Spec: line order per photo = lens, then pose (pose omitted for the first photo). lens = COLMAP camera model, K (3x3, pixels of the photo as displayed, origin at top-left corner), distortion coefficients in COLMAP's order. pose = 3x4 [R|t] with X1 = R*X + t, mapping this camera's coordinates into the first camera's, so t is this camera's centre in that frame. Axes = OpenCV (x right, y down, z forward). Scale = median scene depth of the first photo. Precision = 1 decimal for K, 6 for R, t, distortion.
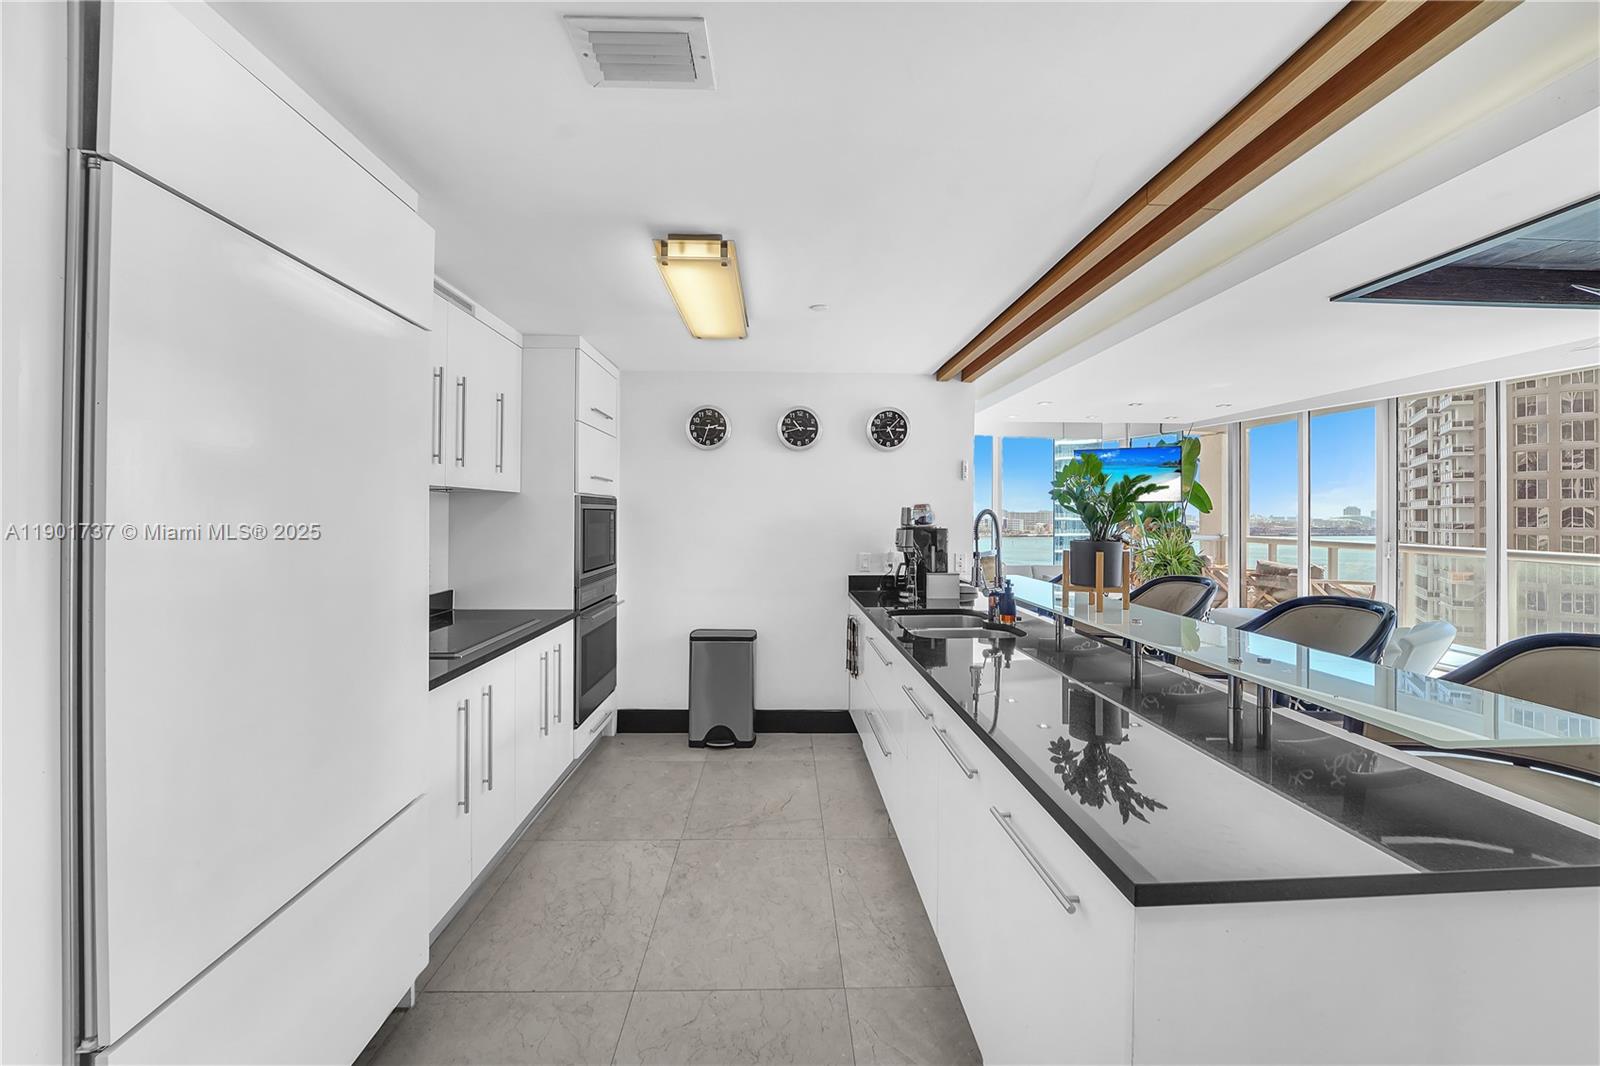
lens RADIAL K [[675.3, 0, 810.6], [0, 675.3, 508.1], [0, 0, 1]] dist [-0.019796, -0.000408]
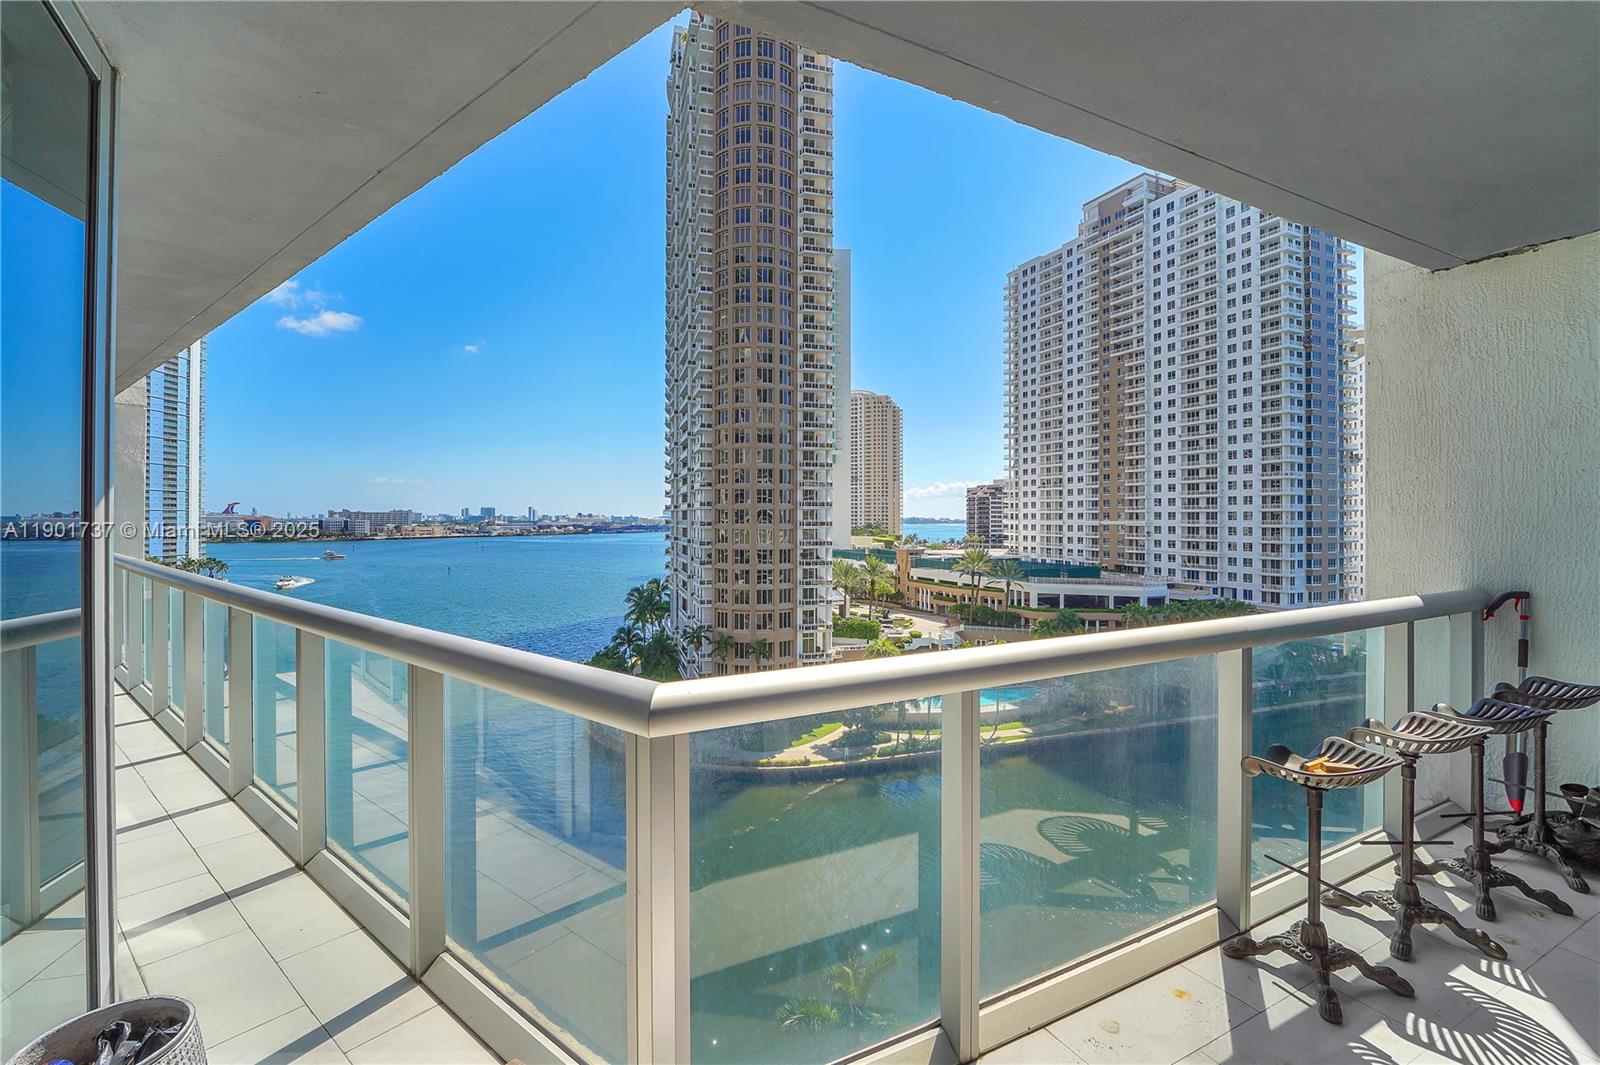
lens RADIAL K [[675.3, 0, 792.9], [0, 675.3, 512.9], [0, 0, 1]] dist [-0.019796, -0.000408]
pose [[0.647411, -0.000611, 0.762141, 0.772558], [-0.004716, 0.999977, 0.004808, -0.005983], [-0.762127, -0.006707, 0.647393, -0.017869]]
